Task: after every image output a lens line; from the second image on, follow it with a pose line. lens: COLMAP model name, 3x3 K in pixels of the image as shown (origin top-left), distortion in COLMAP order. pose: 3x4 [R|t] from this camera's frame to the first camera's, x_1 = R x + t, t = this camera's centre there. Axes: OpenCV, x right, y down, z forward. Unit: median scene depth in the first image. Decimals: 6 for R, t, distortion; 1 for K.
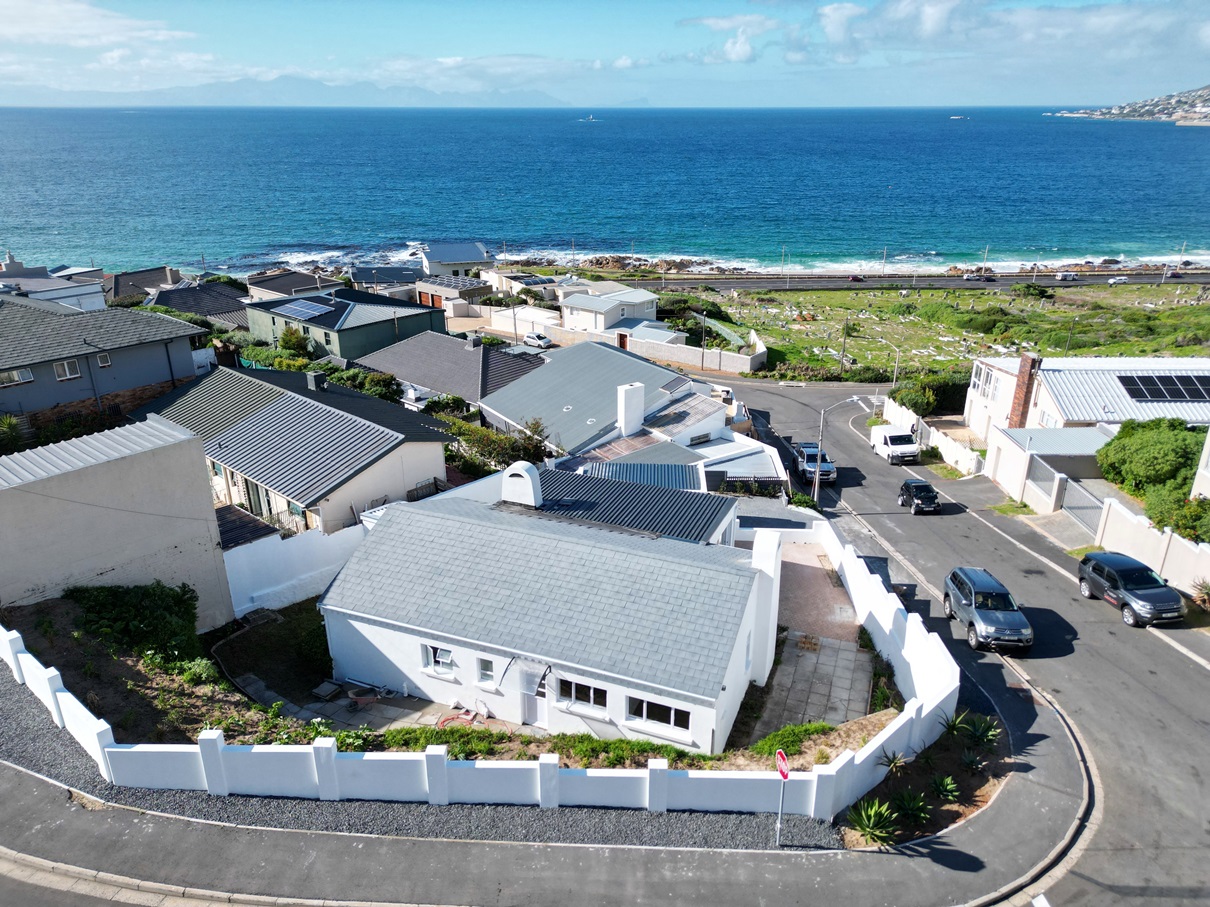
lens RADIAL K [[852.2, 0, 602.7], [0, 852.2, 454.8], [0, 0, 1]] dist [0.060891, -0.053301]
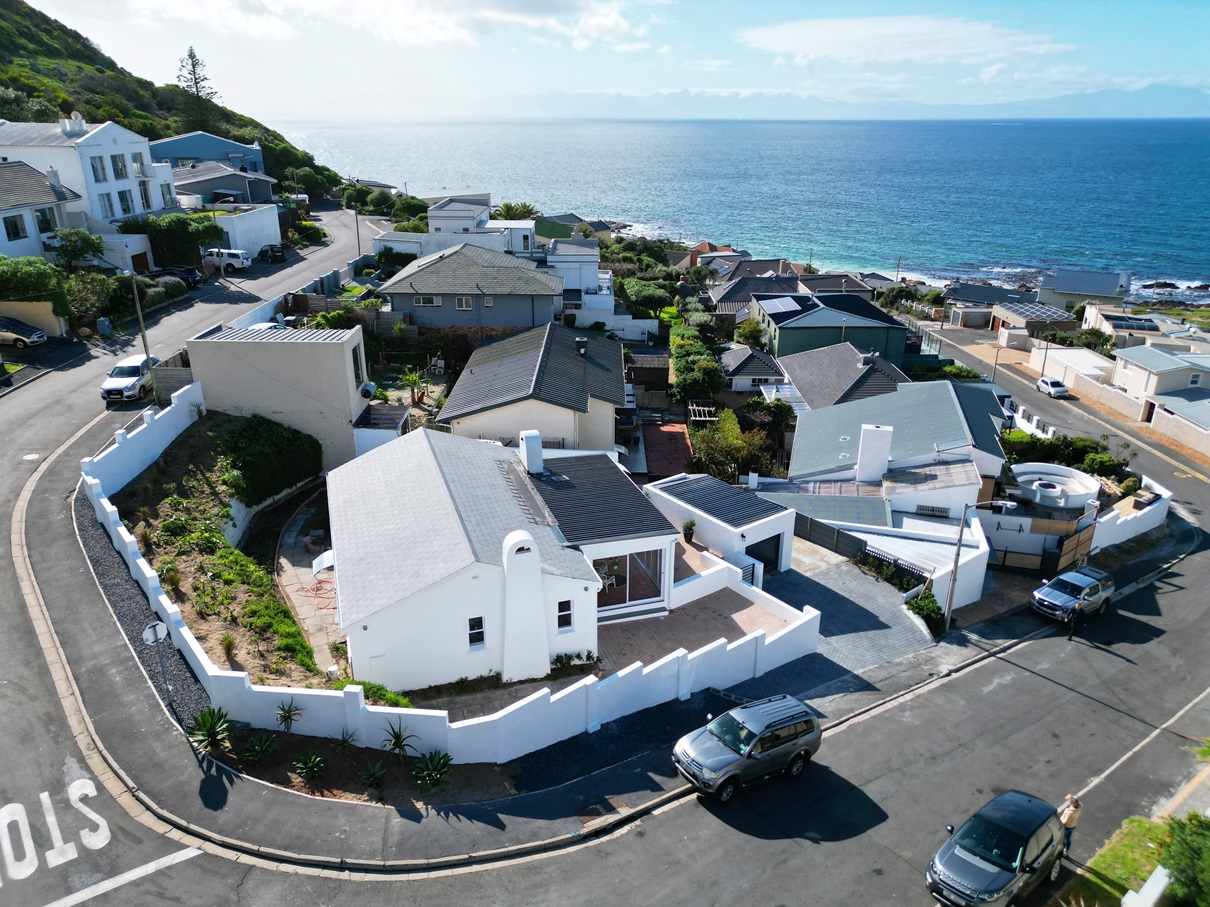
lens RADIAL K [[852.2, 0, 603.4], [0, 852.2, 443.5], [0, 0, 1]] dist [0.060891, -0.053301]
pose [[0.649319, 0.274510, -0.709246, 0.480931], [-0.290955, 0.951303, 0.101825, -0.072749], [0.702659, 0.140242, 0.697569, 0.179768]]
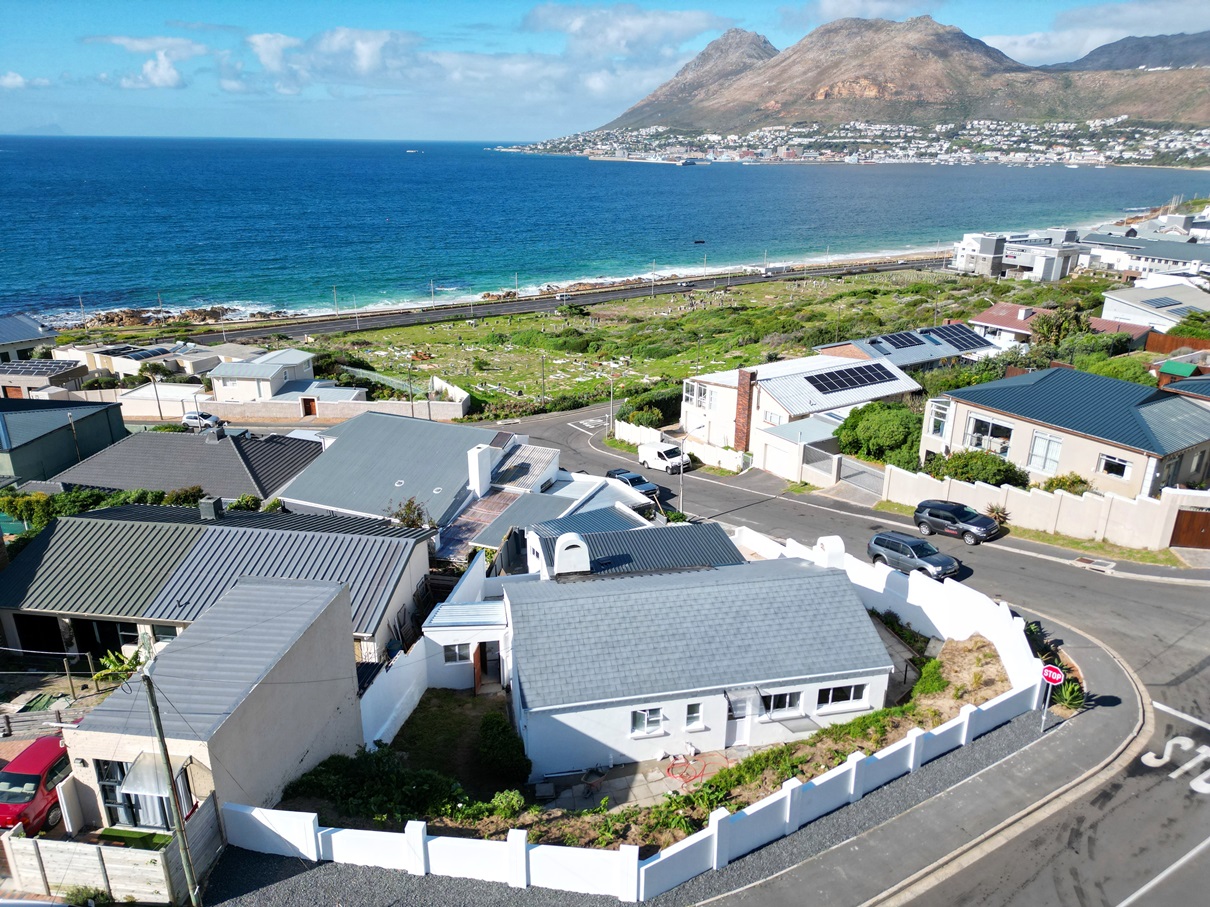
lens RADIAL K [[852.2, 0, 607.9], [0, 852.2, 466.8], [0, 0, 1]] dist [0.060891, -0.053301]
pose [[0.832492, -0.191386, 0.519931, -0.377742], [0.201116, 0.978819, 0.038282, -0.067124], [-0.516245, 0.072697, 0.853350, 0.032482]]
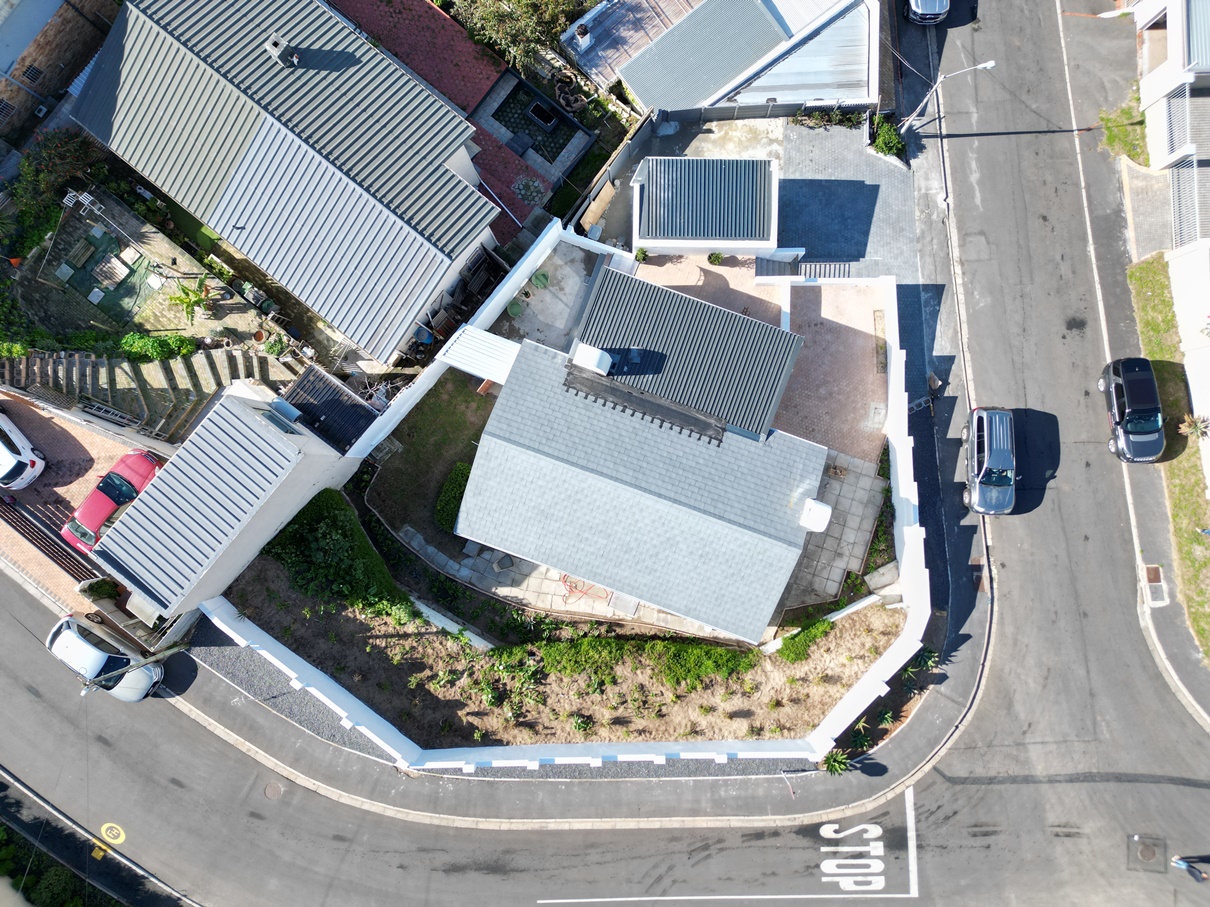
lens RADIAL K [[852.2, 0, 602.7], [0, 852.2, 452.4], [0, 0, 1]] dist [0.060891, -0.053301]
pose [[0.998986, -0.040949, -0.018695, -0.043059], [0.033298, 0.392744, 0.919045, -0.542776], [-0.030291, -0.918736, 0.393709, 0.316625]]
